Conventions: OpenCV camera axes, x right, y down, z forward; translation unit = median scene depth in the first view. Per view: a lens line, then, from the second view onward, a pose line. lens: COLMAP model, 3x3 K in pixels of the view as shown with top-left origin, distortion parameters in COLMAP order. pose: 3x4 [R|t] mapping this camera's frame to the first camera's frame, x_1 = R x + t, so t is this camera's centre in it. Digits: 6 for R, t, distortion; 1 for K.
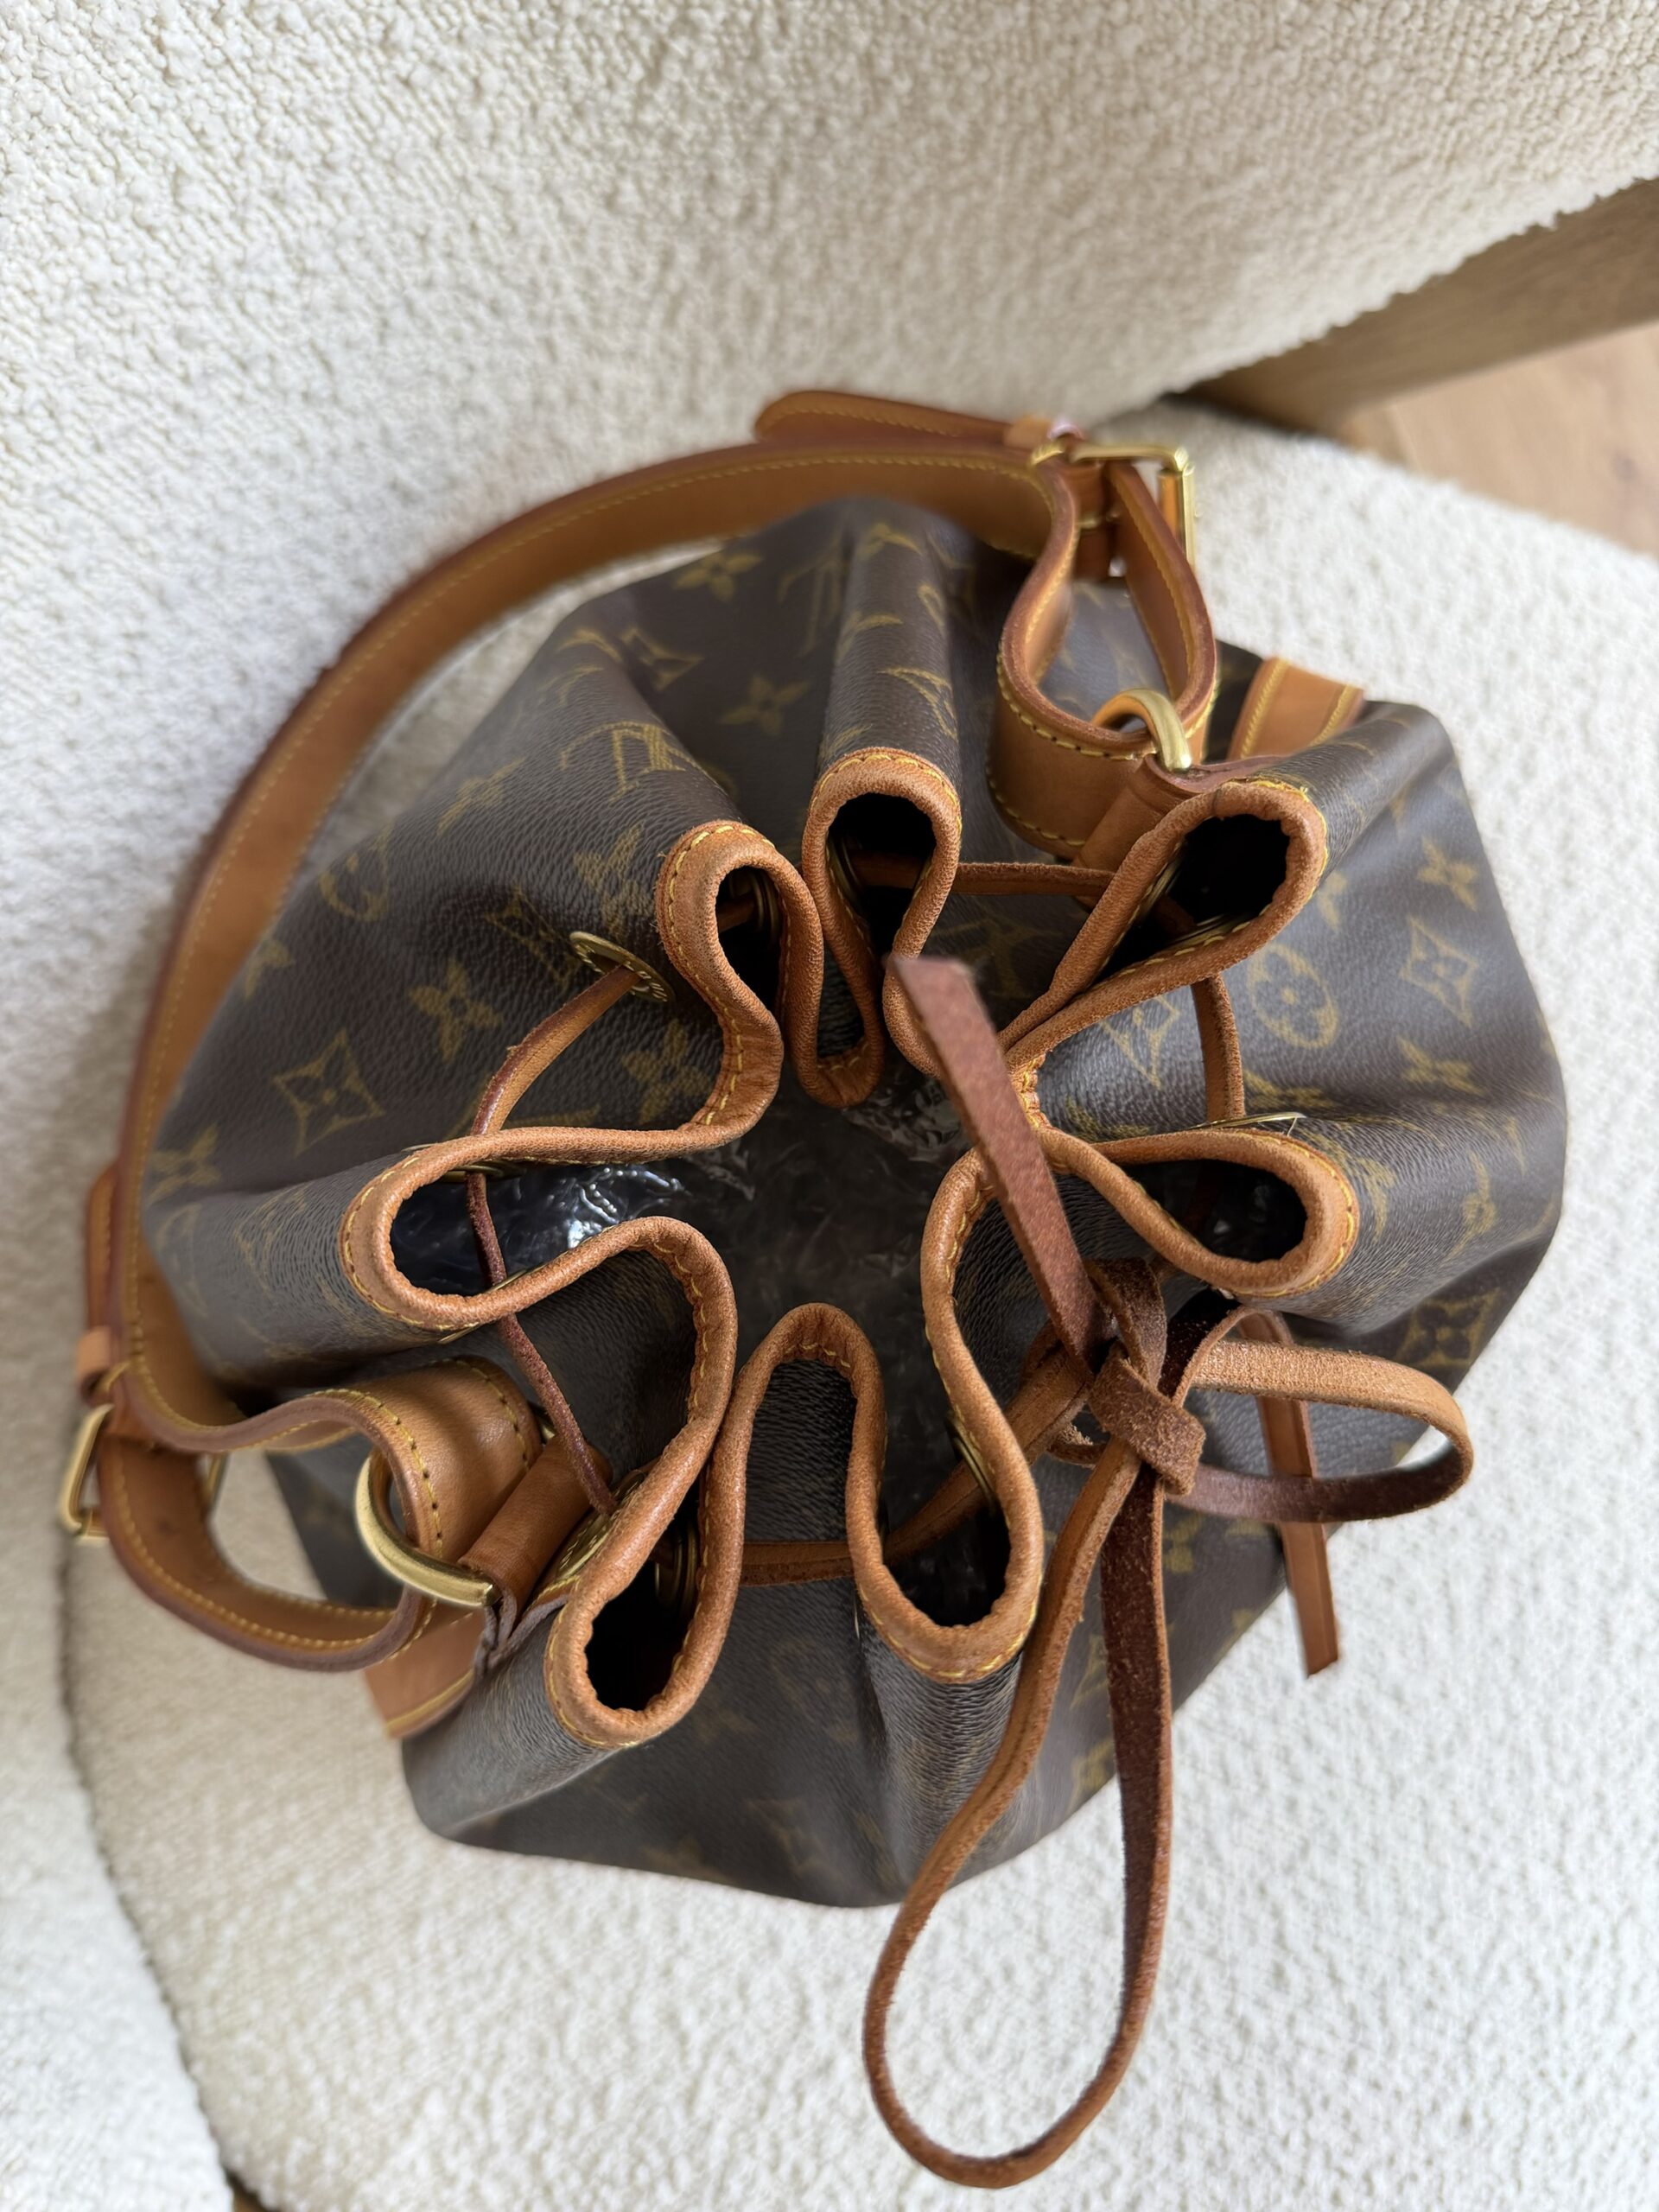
lens RADIAL K [[1637.3, 0, 809.8], [0, 1637.3, 1121.6], [0, 0, 1]] dist [-0.048522, 0.012628]
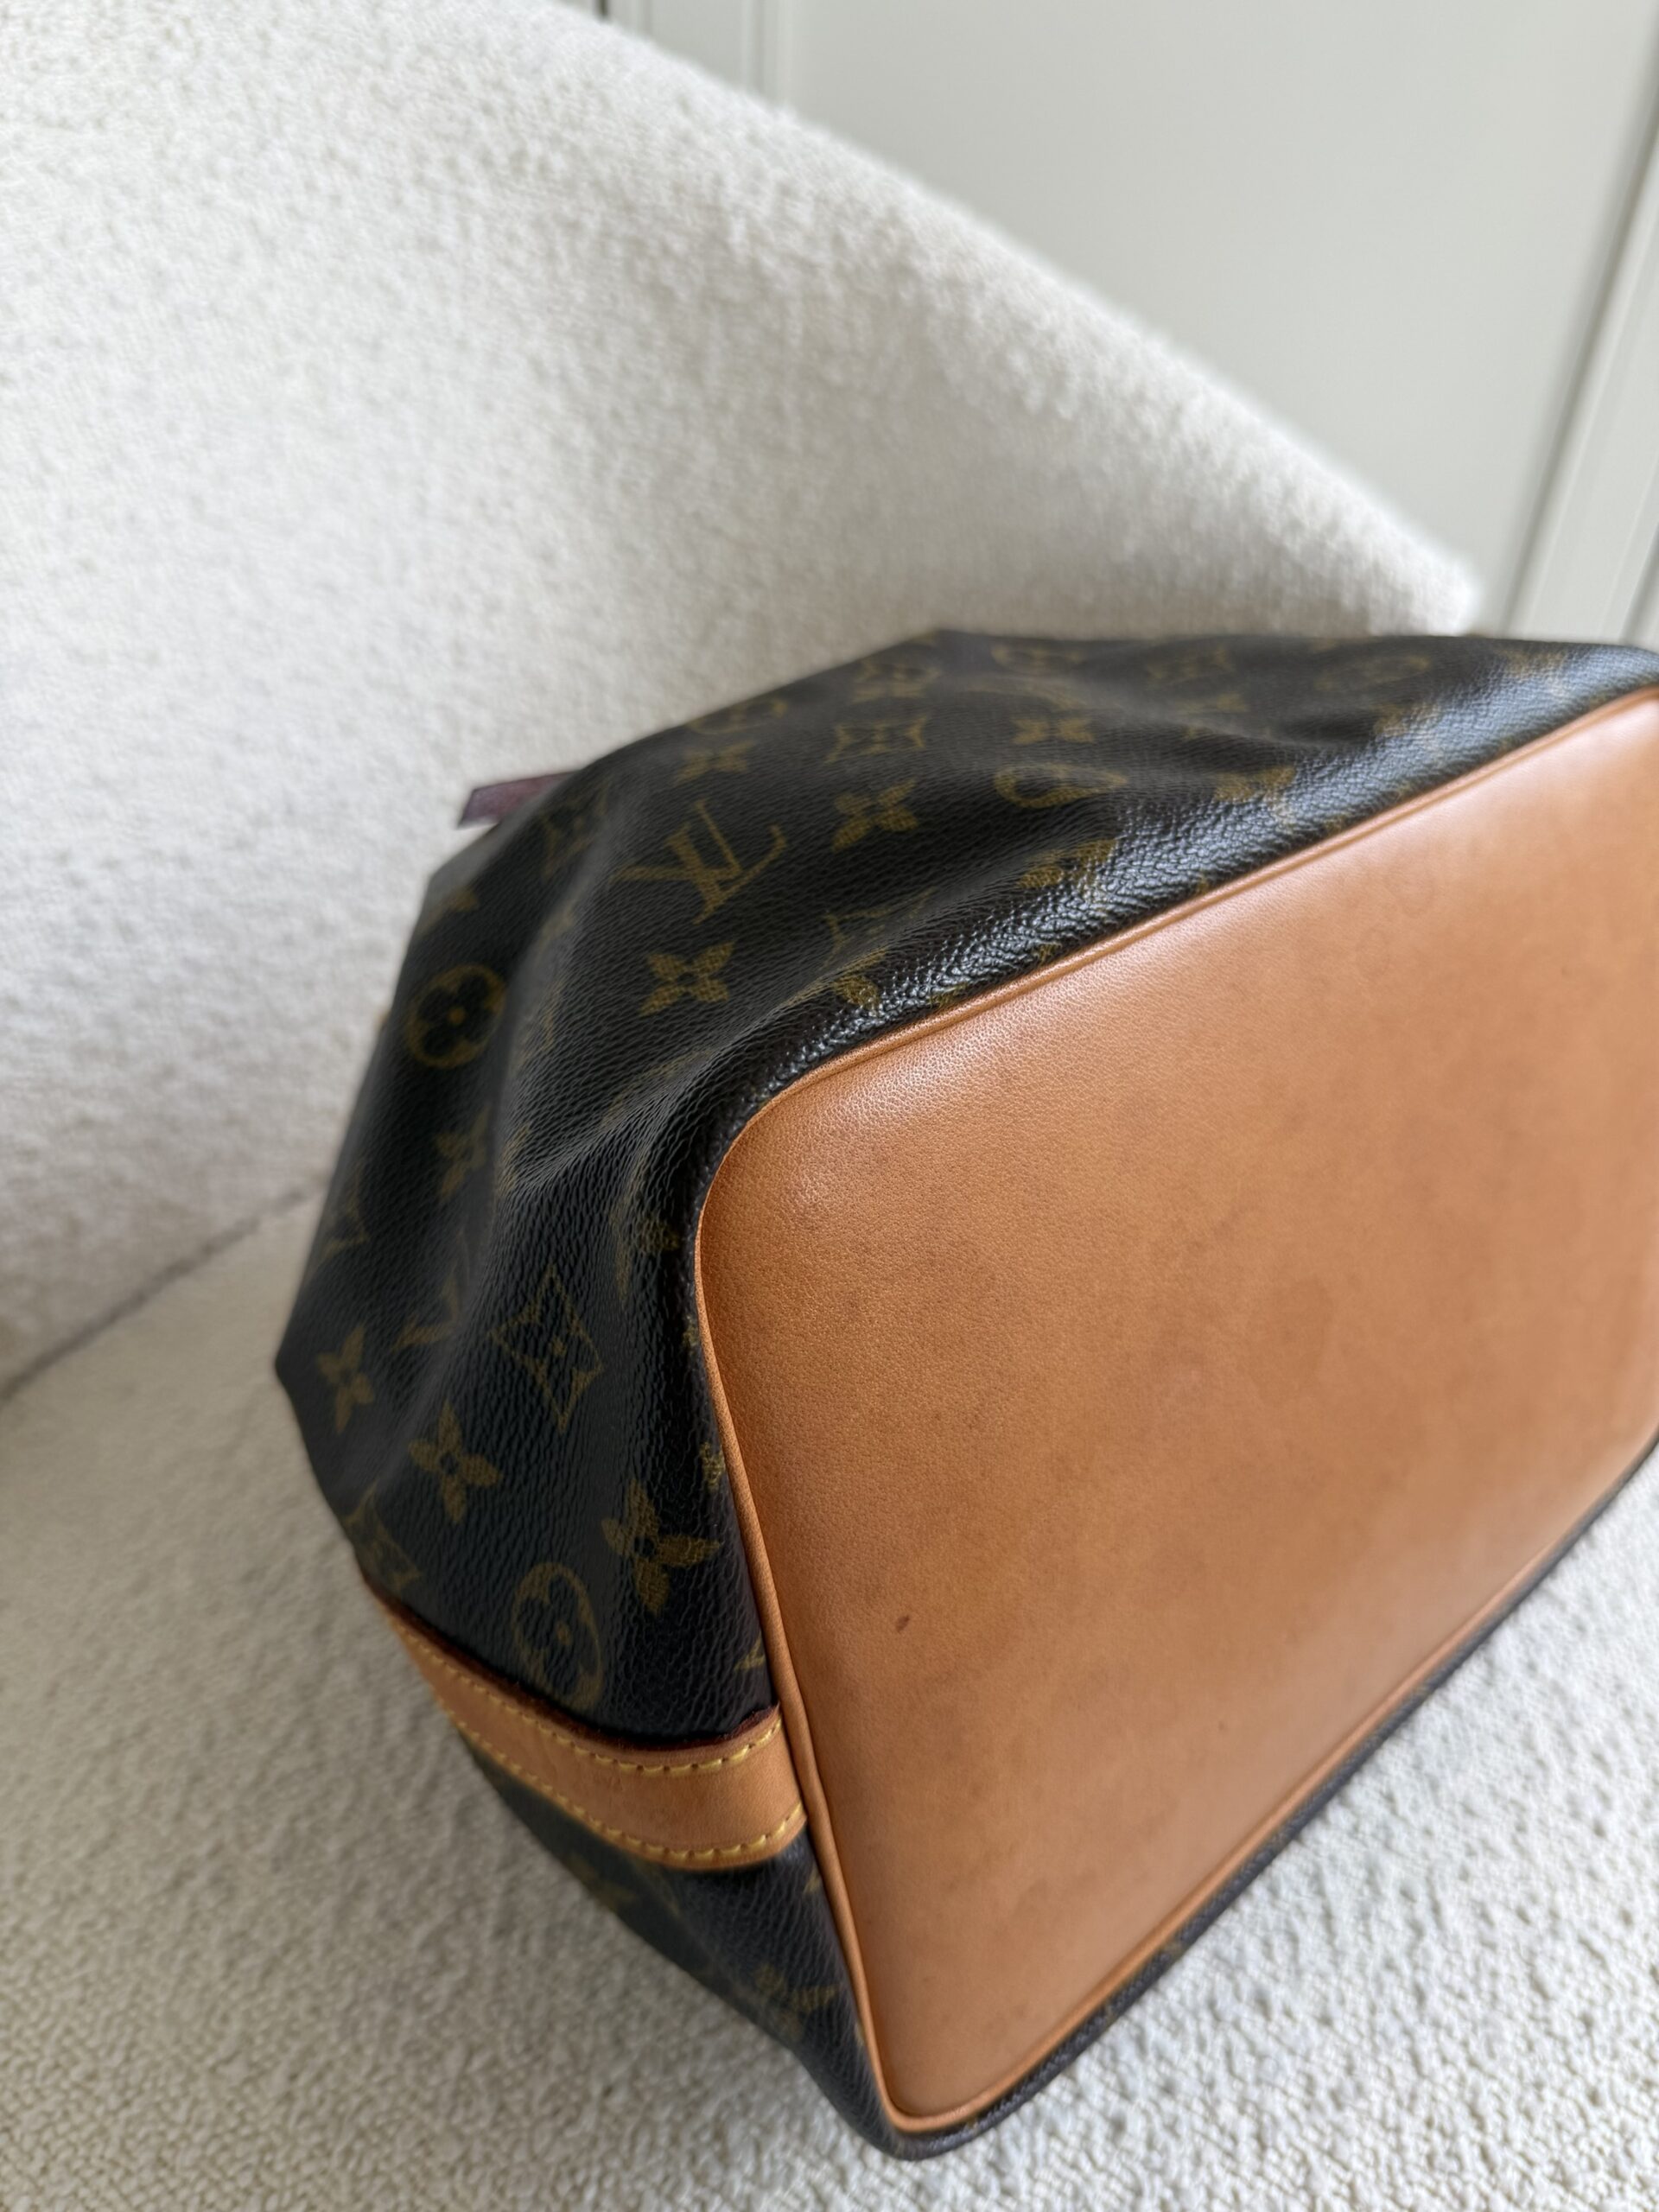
lens RADIAL K [[1637.3, 0, 828.6], [0, 1637.3, 1112.4], [0, 0, 1]] dist [-0.048522, 0.012628]
pose [[0.988565, 0.119242, -0.092309, 0.181967], [-0.148637, 0.667279, -0.729826, 0.661410], [-0.025430, 0.735200, 0.677373, 0.182112]]
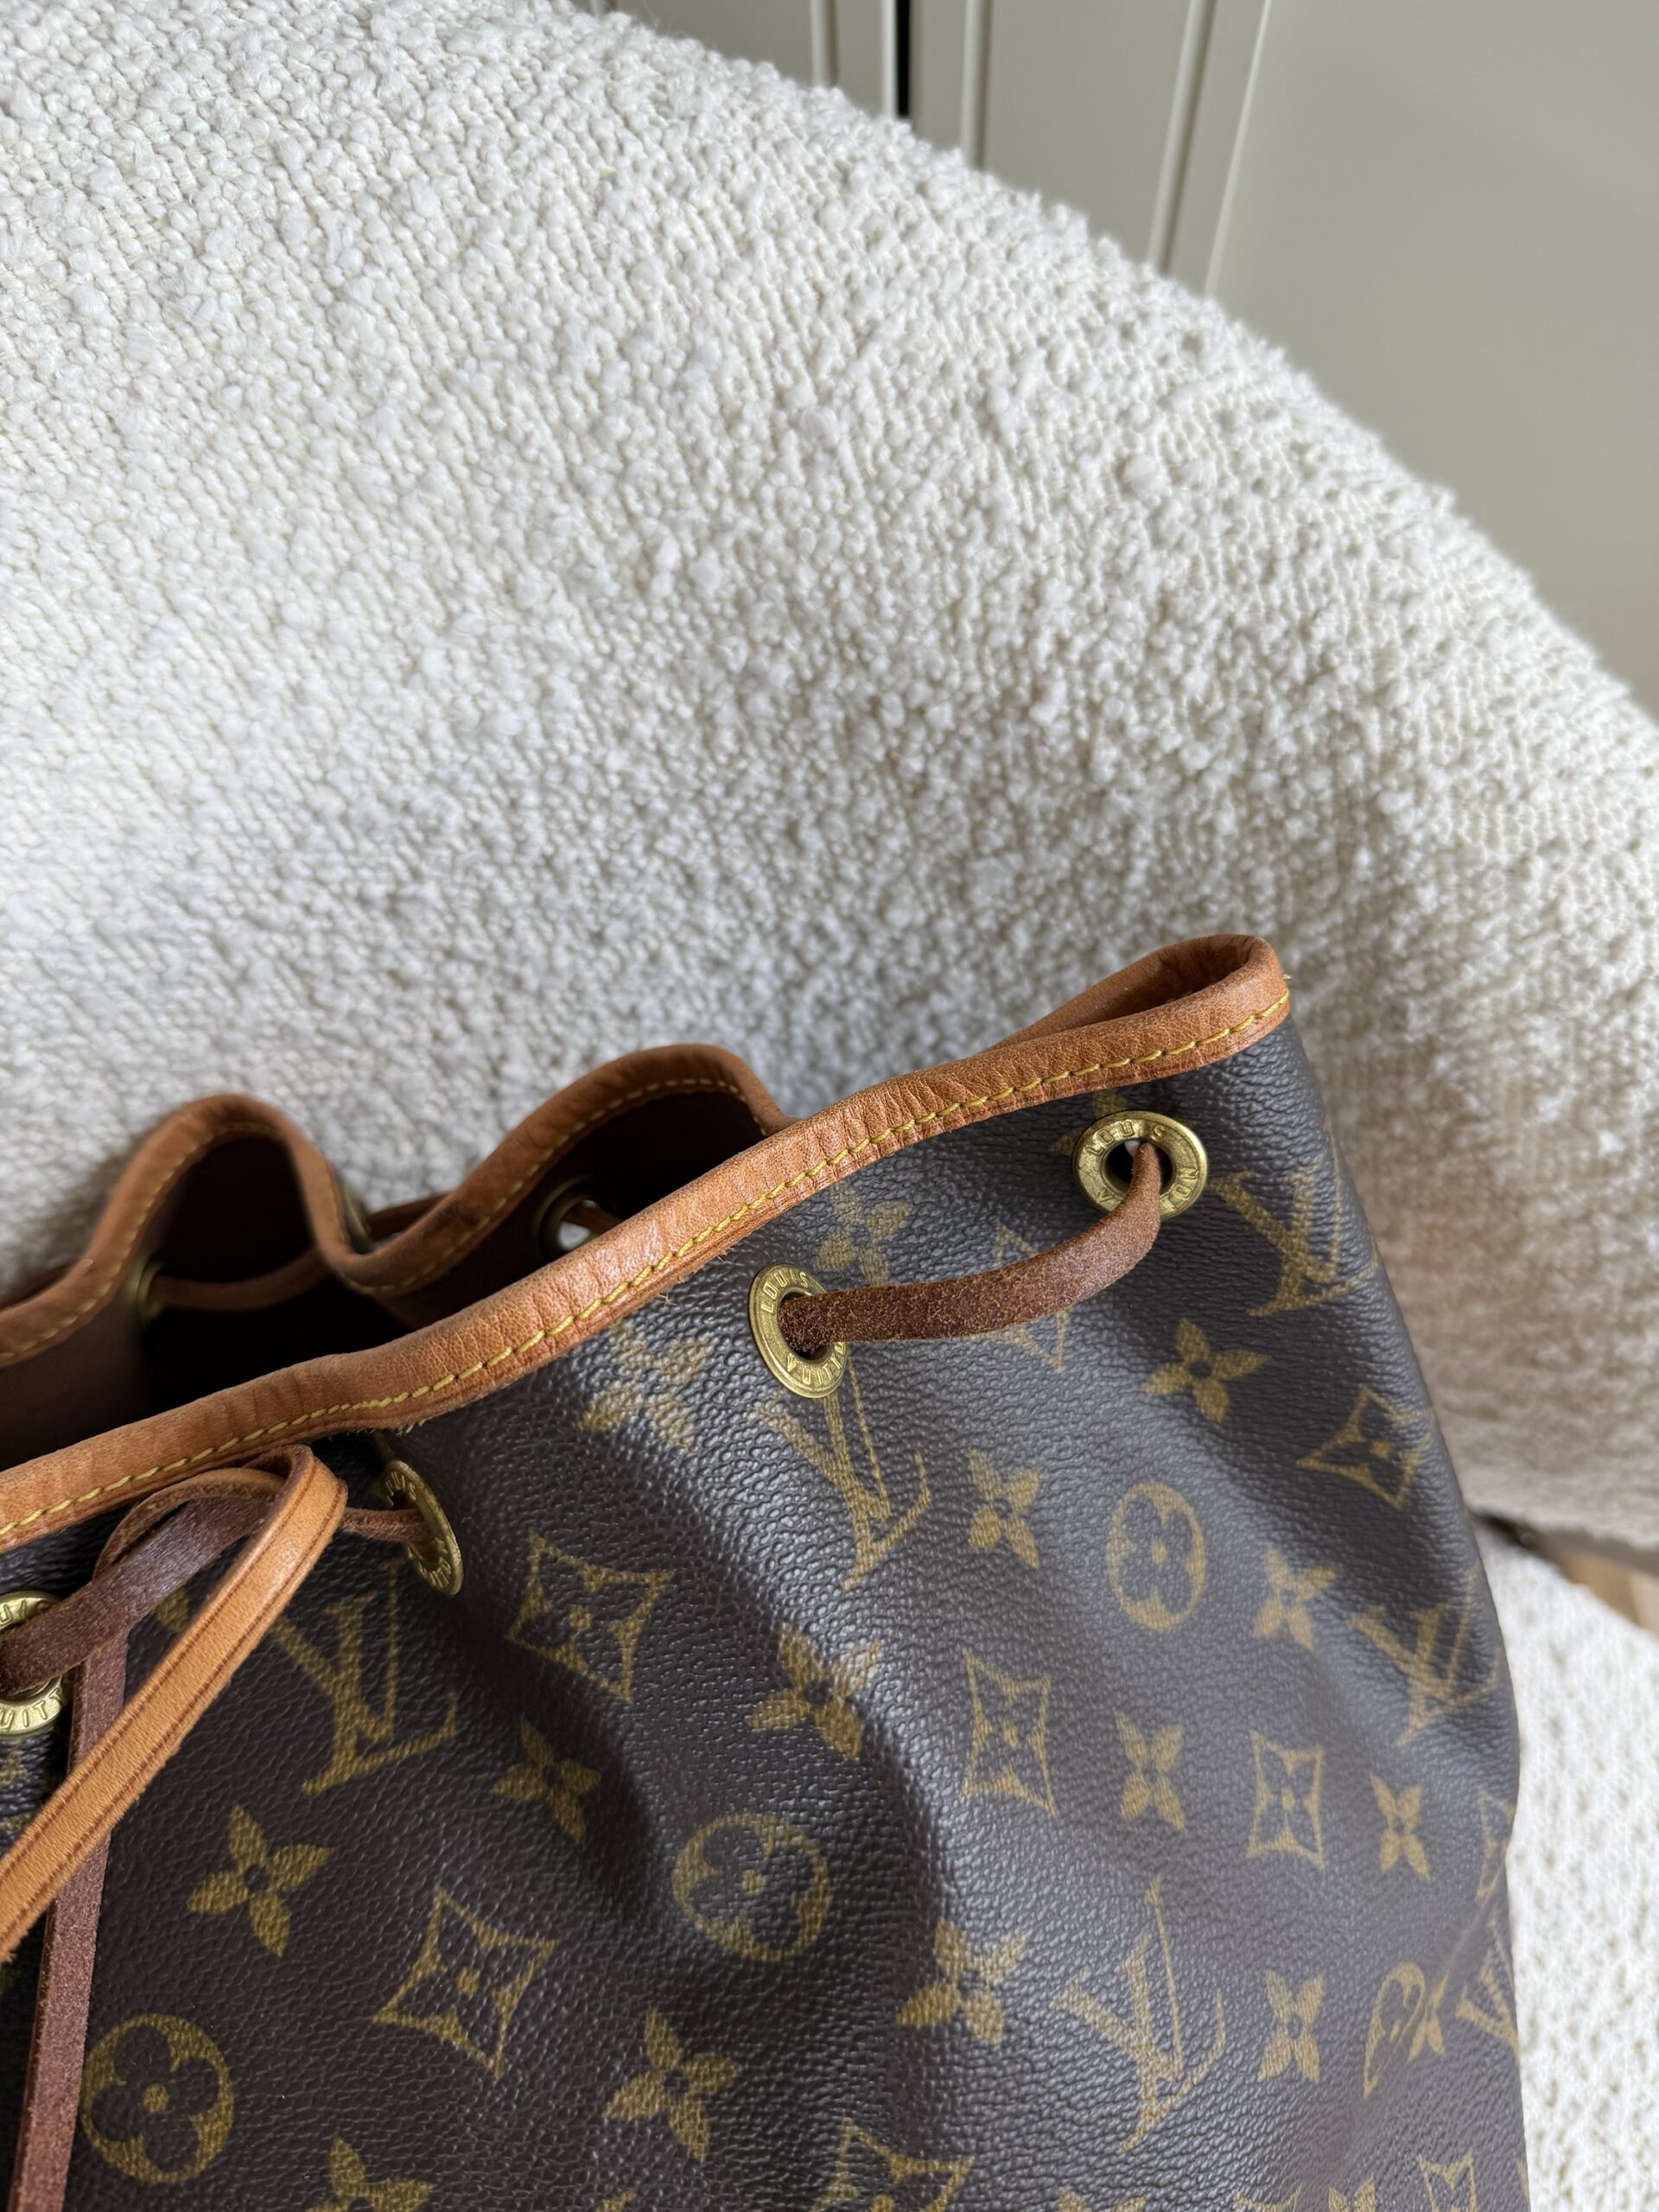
lens RADIAL K [[1637.3, 0, 811.4], [0, 1637.3, 1111.0], [0, 0, 1]] dist [-0.048522, 0.012628]
pose [[0.925438, 0.325420, -0.194076, 0.014439], [-0.369359, 0.889024, -0.270574, -0.280050], [0.084488, 0.322083, 0.942934, -0.023048]]
